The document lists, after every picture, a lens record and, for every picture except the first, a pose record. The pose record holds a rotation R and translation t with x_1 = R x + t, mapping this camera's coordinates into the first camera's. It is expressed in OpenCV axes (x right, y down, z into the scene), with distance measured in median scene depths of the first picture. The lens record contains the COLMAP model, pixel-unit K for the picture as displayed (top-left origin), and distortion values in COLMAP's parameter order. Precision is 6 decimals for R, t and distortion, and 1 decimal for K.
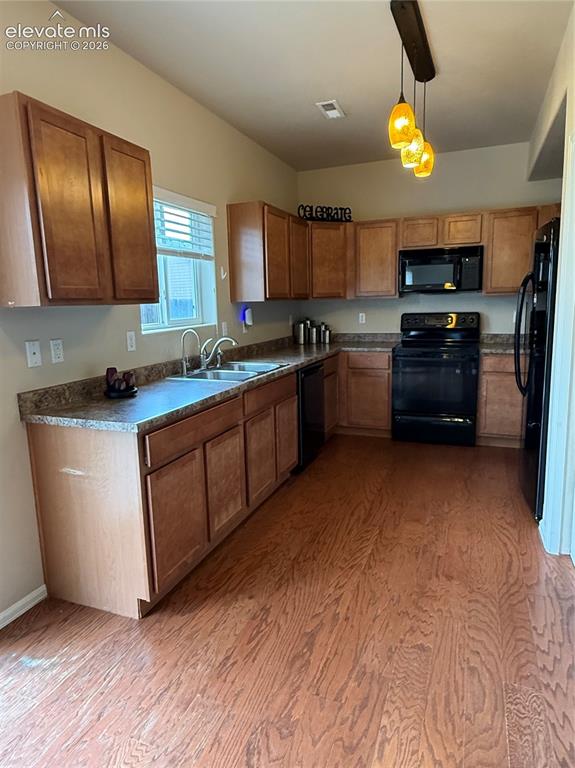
lens RADIAL K [[491.8, 0, 287.5], [0, 491.8, 384.0], [0, 0, 1]] dist [-0.006867, -0.001248]
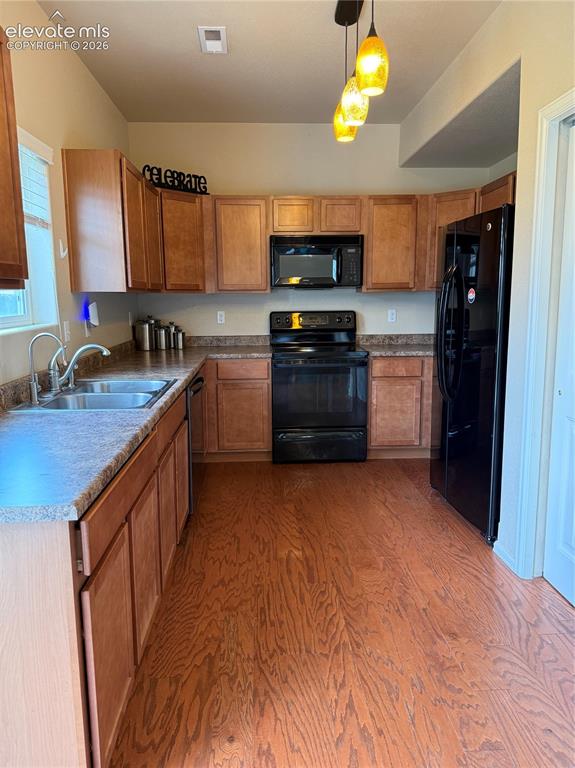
lens RADIAL K [[554.4, 0, 287.5], [0, 554.4, 384.0], [0, 0, 1]] dist [0.088927, -0.139910]
pose [[0.906072, -0.048932, 0.420284, -0.163798], [0.055293, 0.998466, -0.002957, -0.017853], [-0.419495, 0.025918, 0.907388, 0.151946]]
